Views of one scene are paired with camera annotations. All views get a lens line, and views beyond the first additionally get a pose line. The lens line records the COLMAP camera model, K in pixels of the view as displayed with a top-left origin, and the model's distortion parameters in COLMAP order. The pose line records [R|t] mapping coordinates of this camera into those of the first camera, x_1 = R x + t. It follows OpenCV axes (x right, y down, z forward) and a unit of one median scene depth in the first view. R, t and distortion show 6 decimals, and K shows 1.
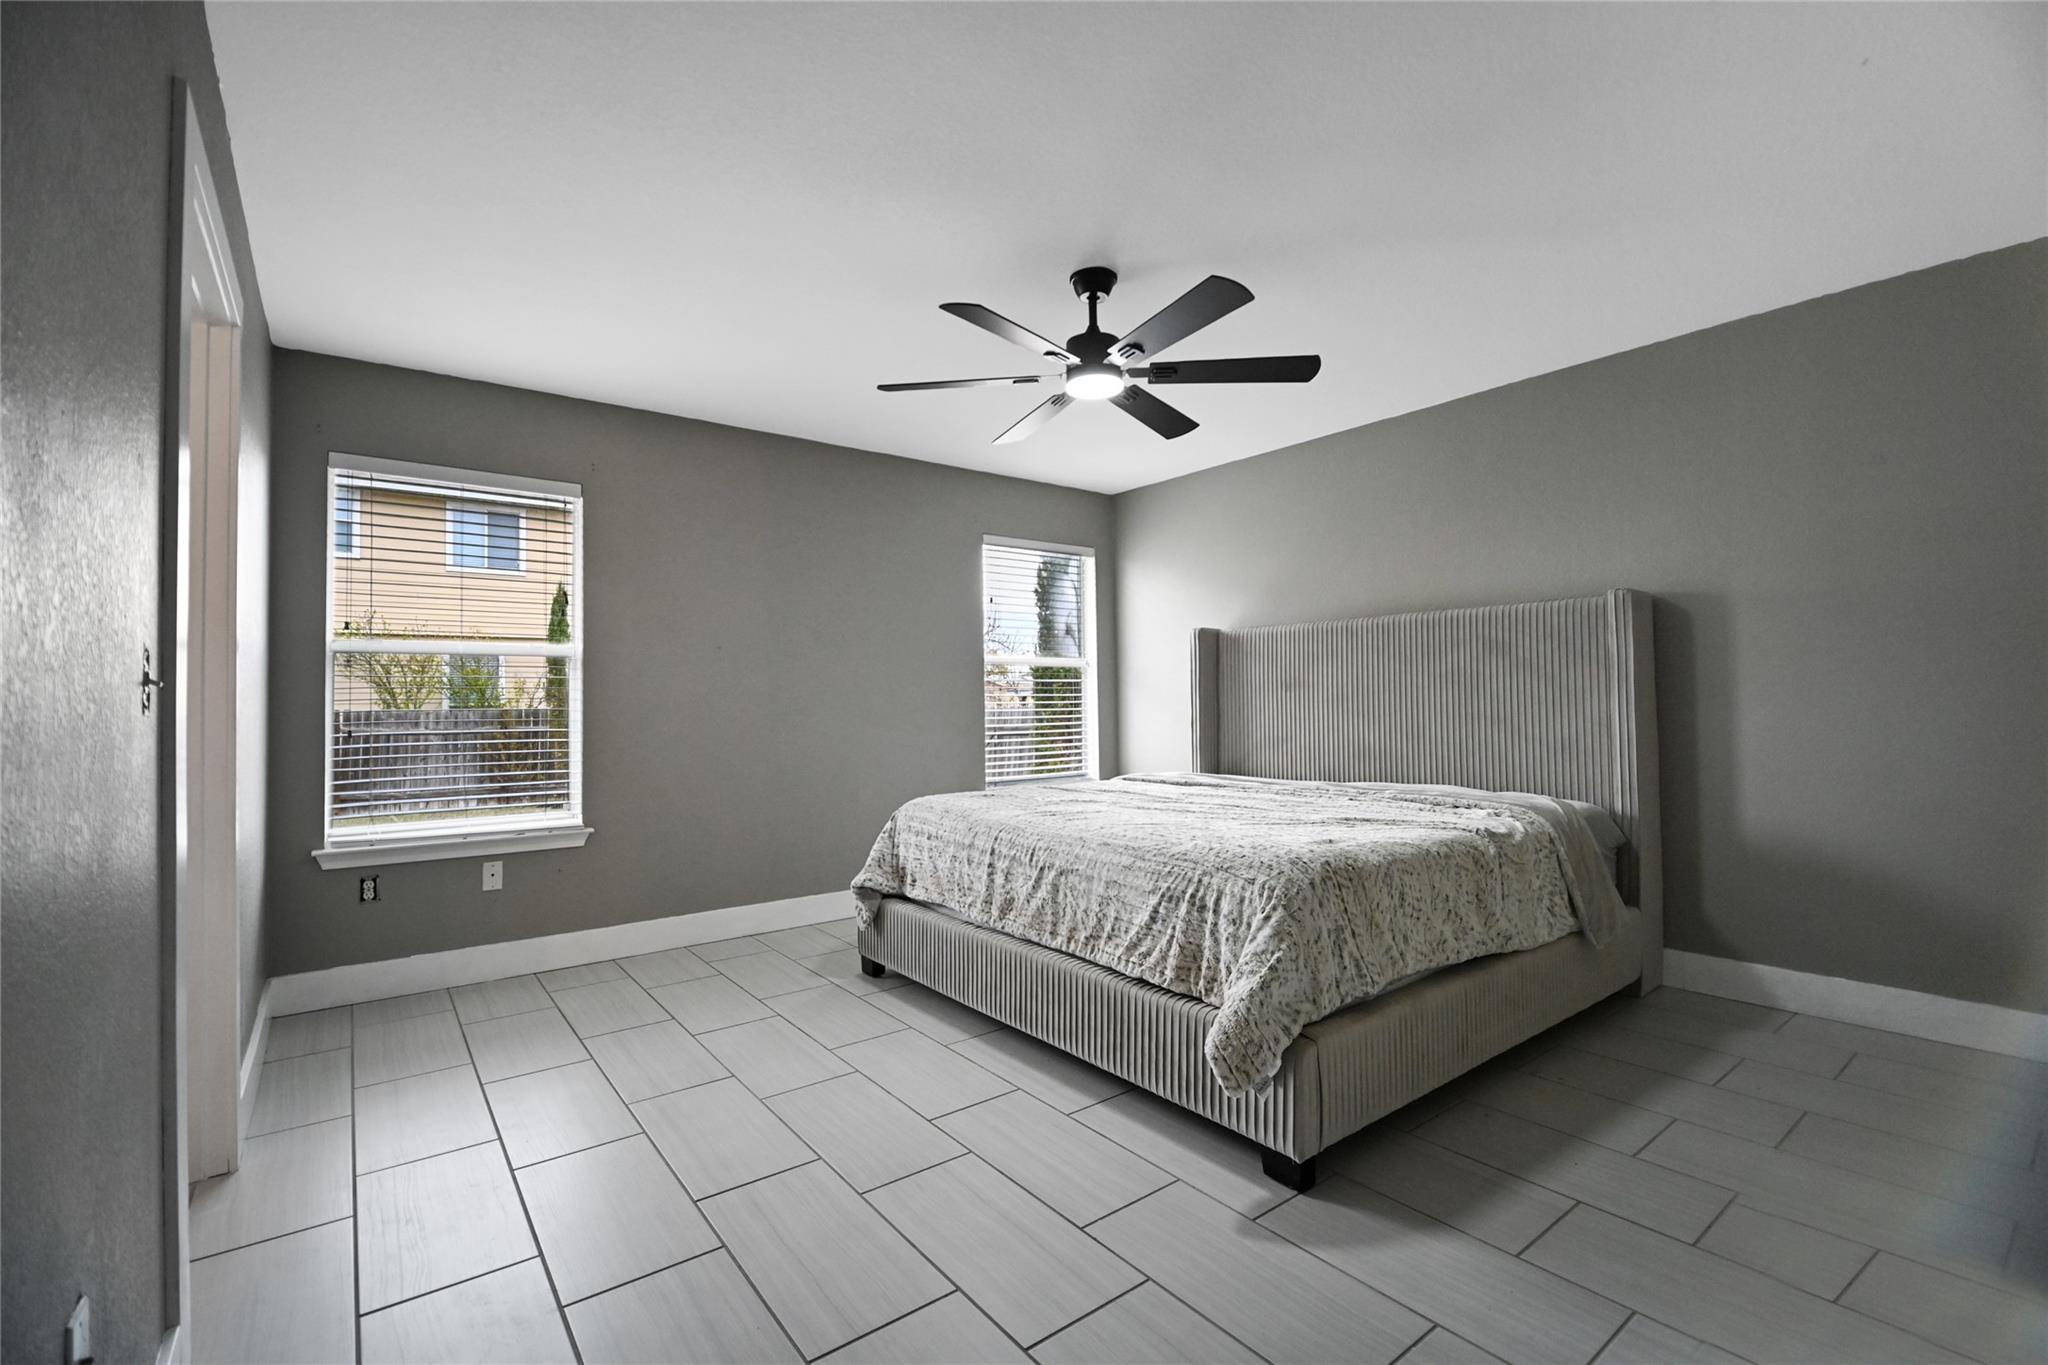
lens RADIAL K [[890.9, 0, 1025.0], [0, 890.9, 677.1], [0, 0, 1]] dist [0.000626, -0.006669]
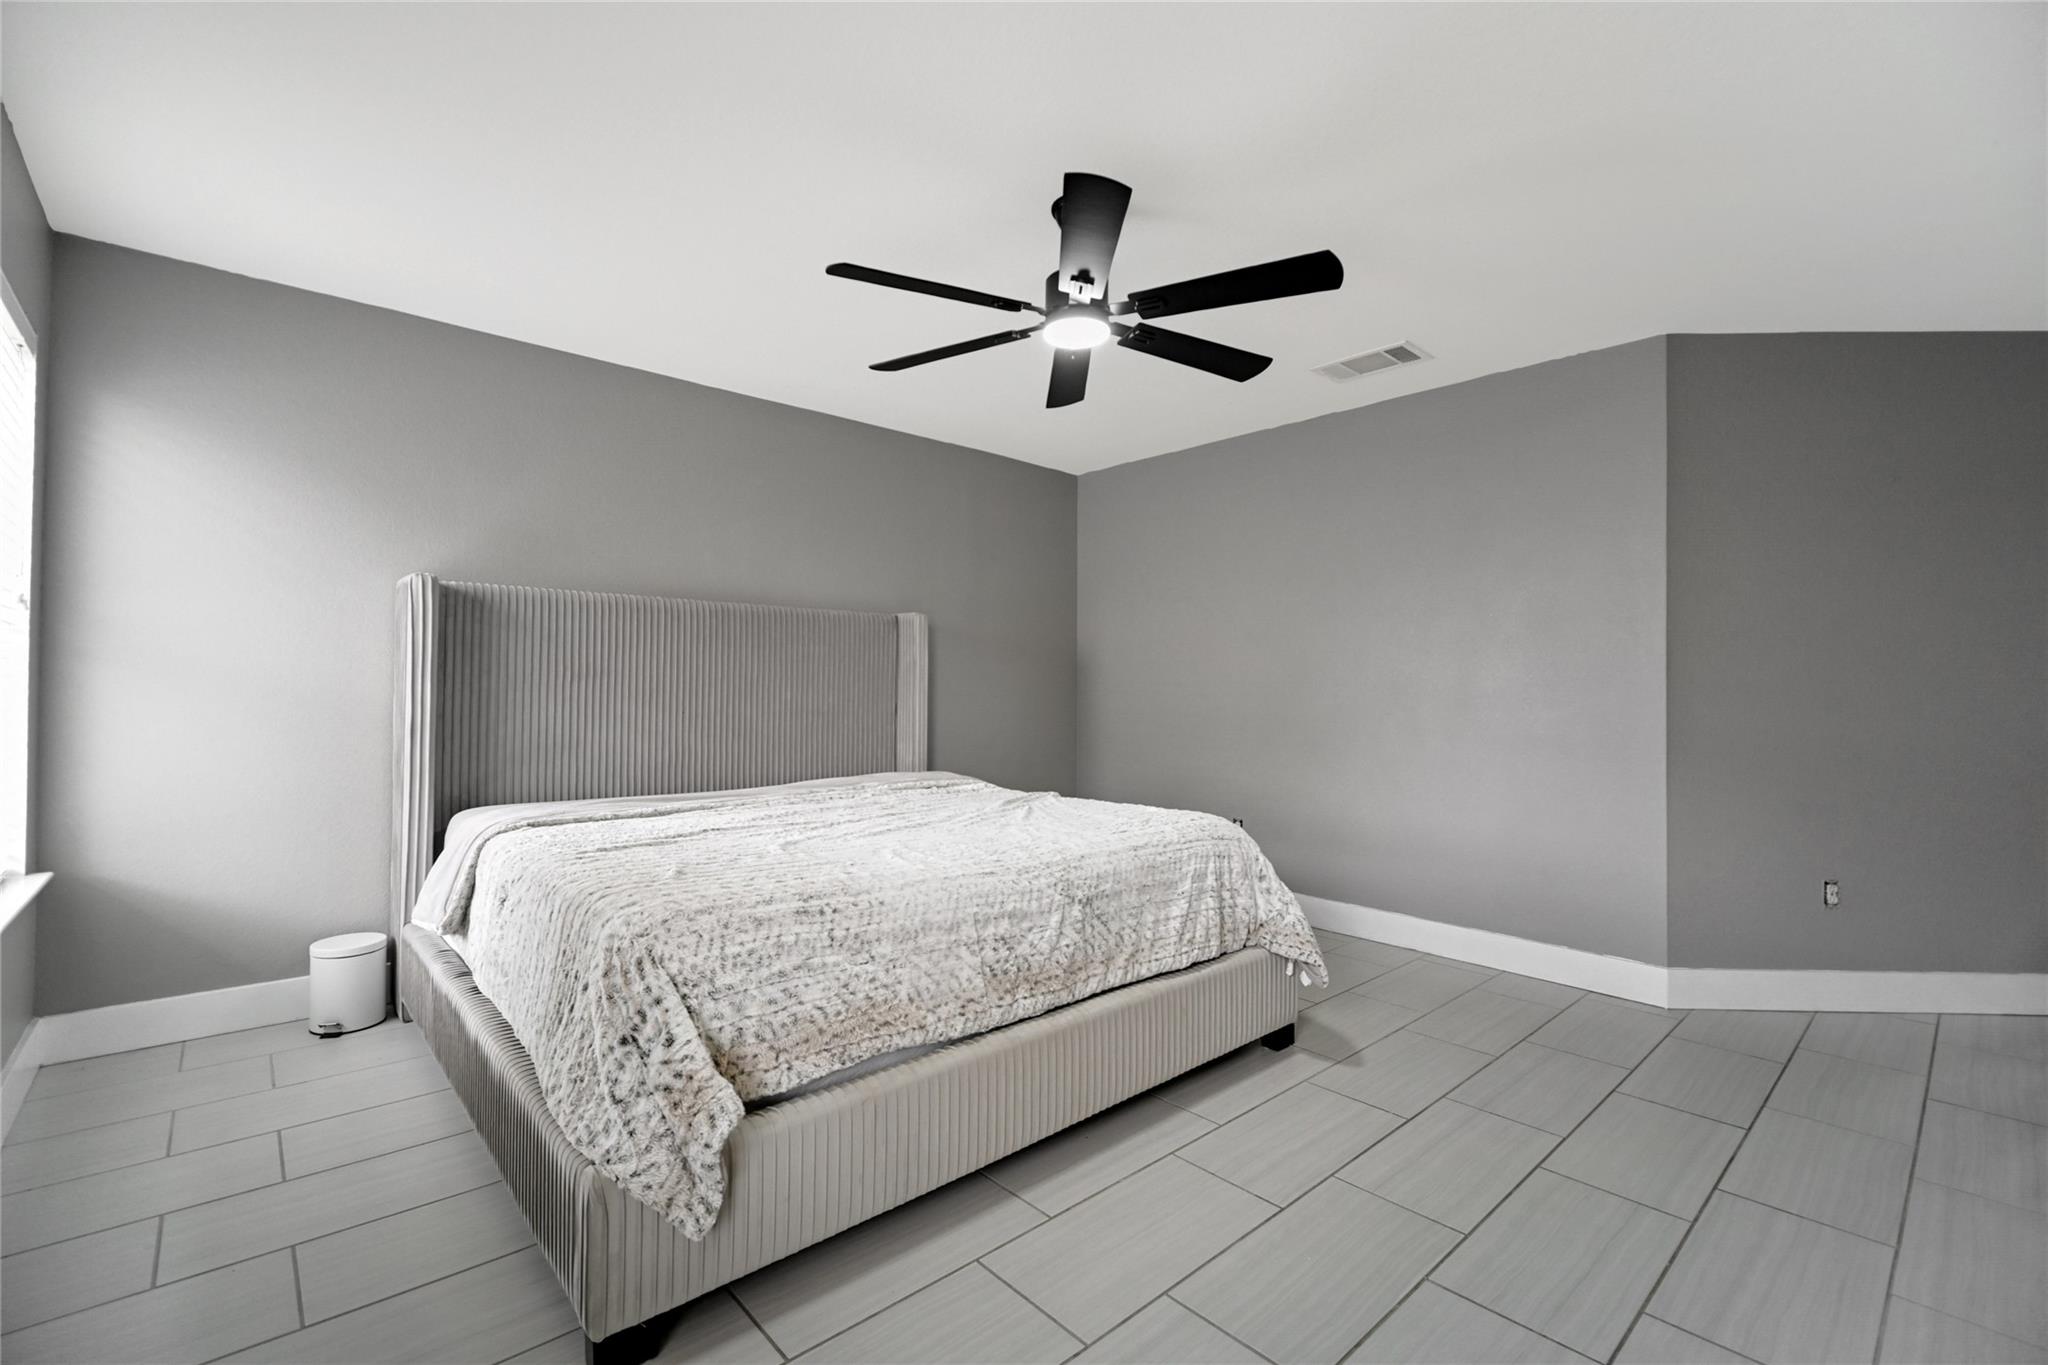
lens RADIAL K [[890.9, 0, 1025.0], [0, 890.9, 677.1], [0, 0, 1]] dist [0.000626, -0.006669]
pose [[-0.088917, 0.027202, 0.995668, -0.785525], [-0.032531, 0.999014, -0.030199, 0.037679], [-0.995508, -0.035076, -0.087944, 1.139297]]
